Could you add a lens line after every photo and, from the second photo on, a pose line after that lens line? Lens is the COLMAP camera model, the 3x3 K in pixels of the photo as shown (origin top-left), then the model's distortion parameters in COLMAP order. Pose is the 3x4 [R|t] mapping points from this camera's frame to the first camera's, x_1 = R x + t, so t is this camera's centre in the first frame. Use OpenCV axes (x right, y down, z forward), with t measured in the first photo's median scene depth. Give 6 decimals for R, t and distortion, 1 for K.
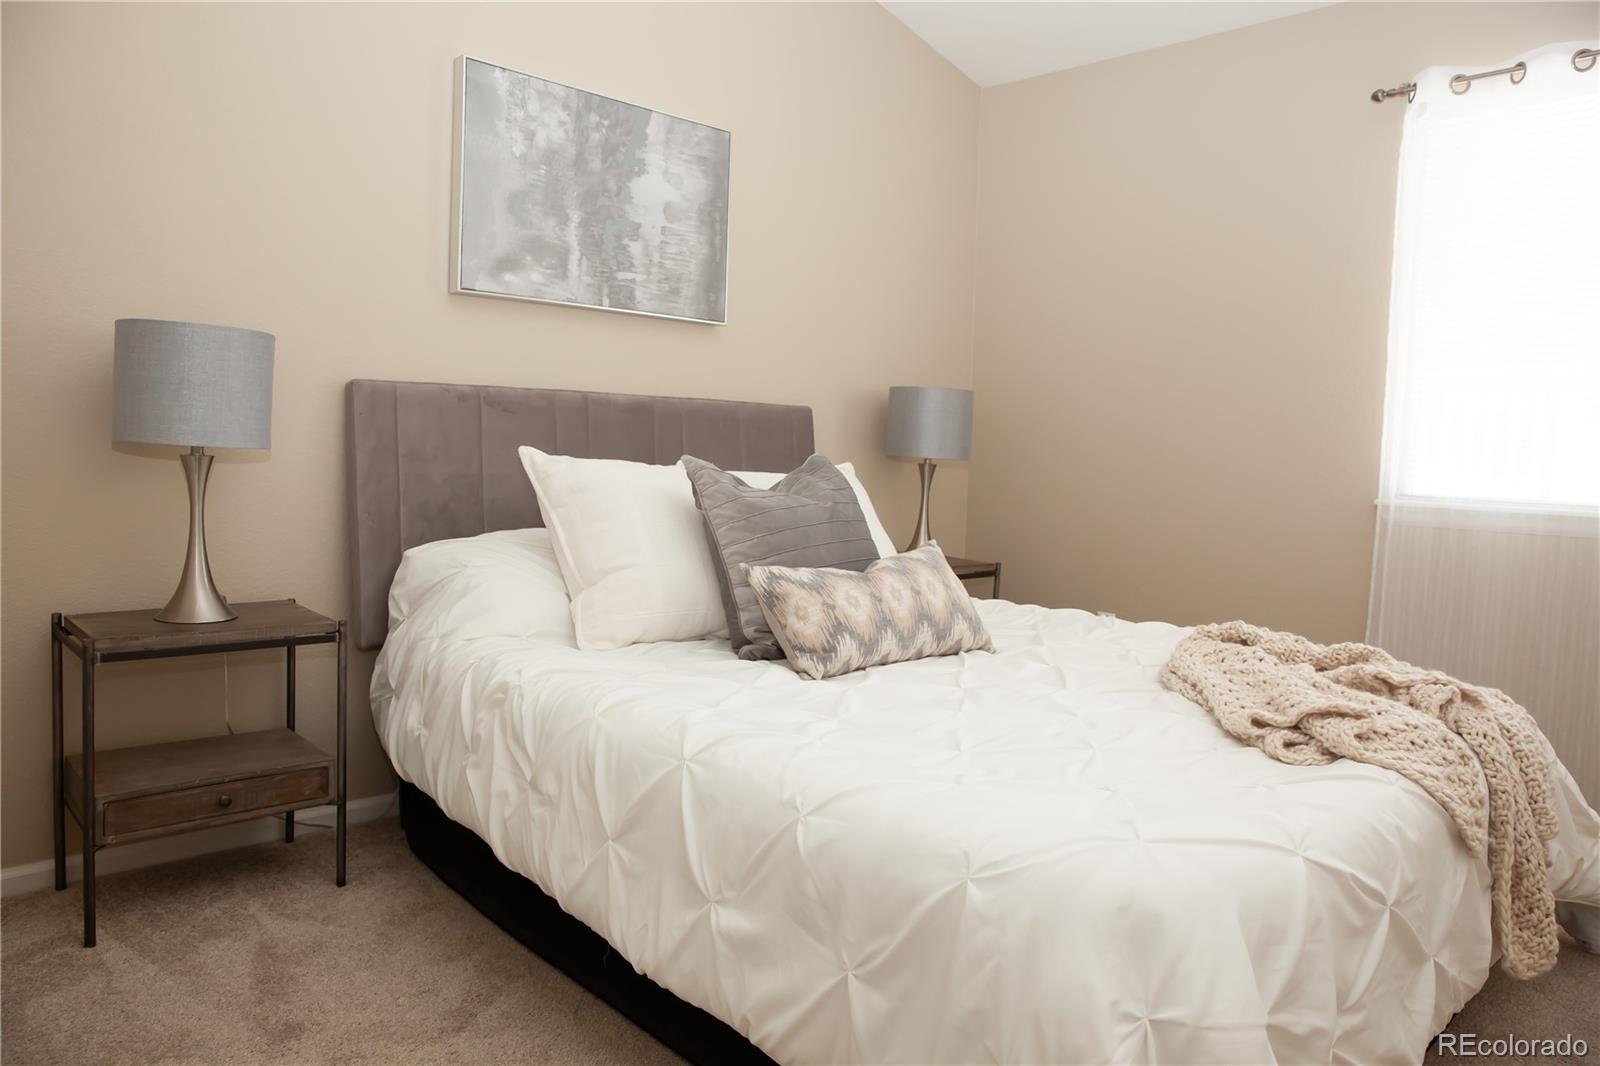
lens RADIAL K [[1103.7, 0, 799.6], [0, 1103.7, 529.1], [0, 0, 1]] dist [-0.047908, -0.000206]
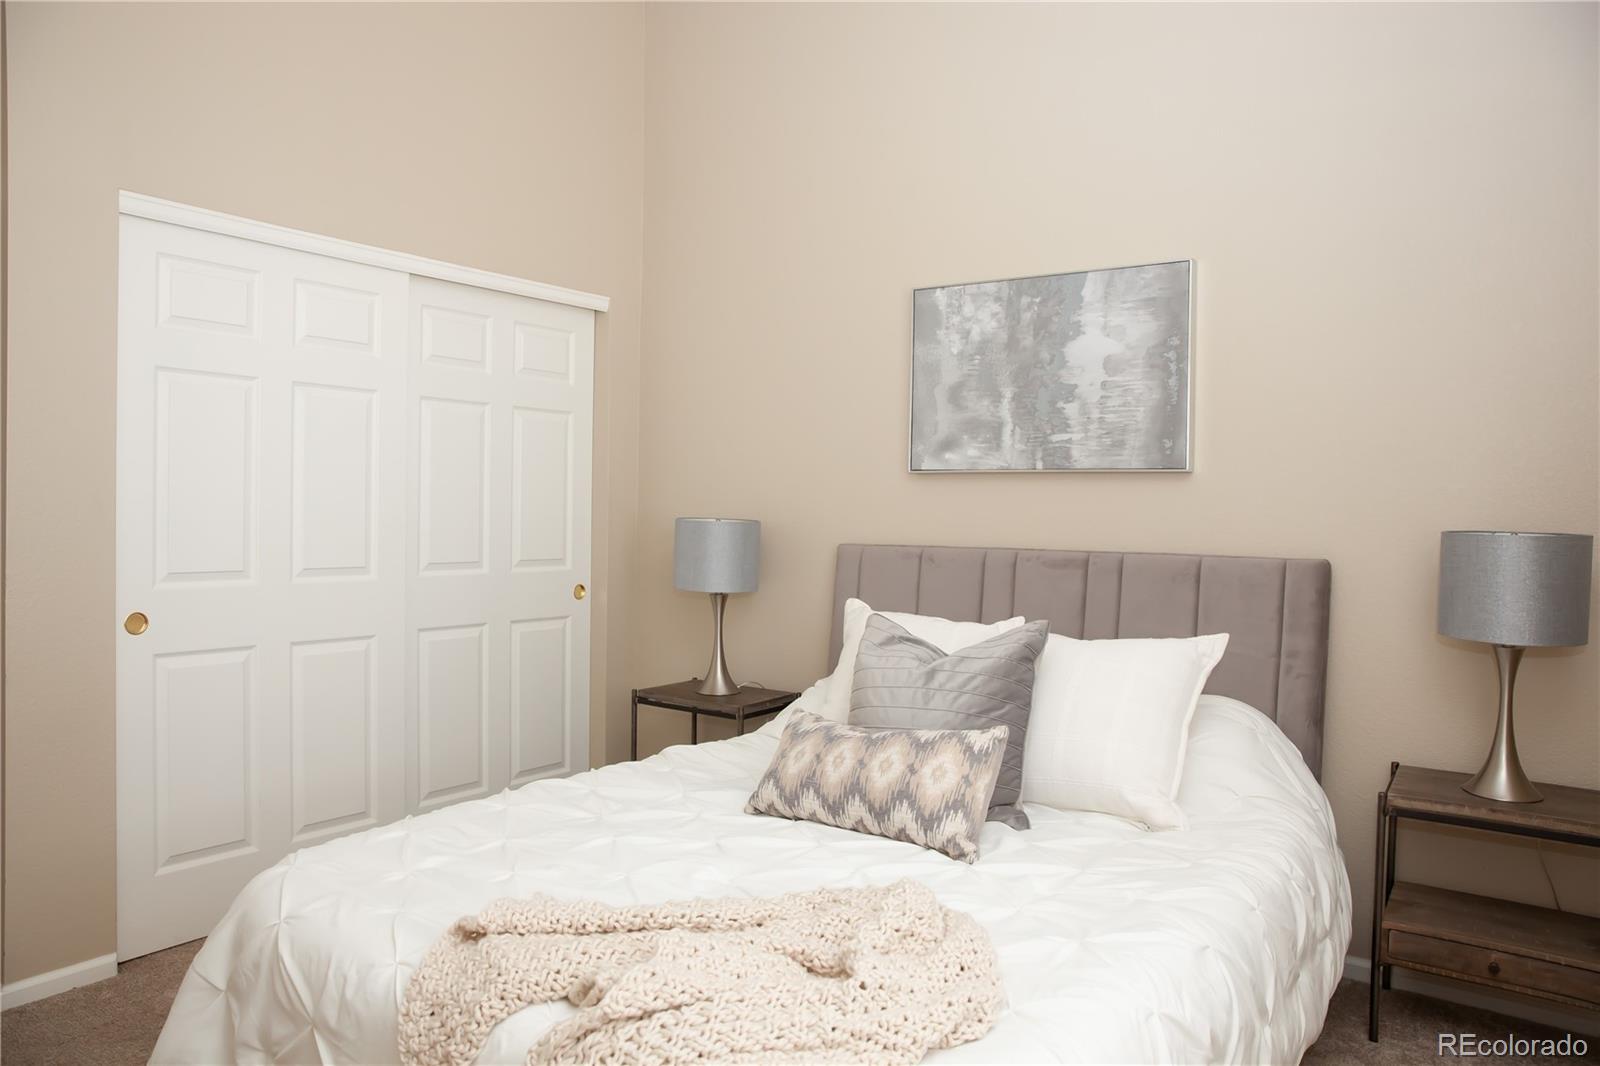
lens RADIAL K [[1103.7, 0, 798.9], [0, 1103.7, 538.7], [0, 0, 1]] dist [-0.047908, -0.000206]
pose [[0.199021, -0.007065, -0.979970, 0.825909], [-0.086605, 0.995935, -0.024768, -0.089320], [0.976161, 0.089799, 0.197600, 0.572347]]
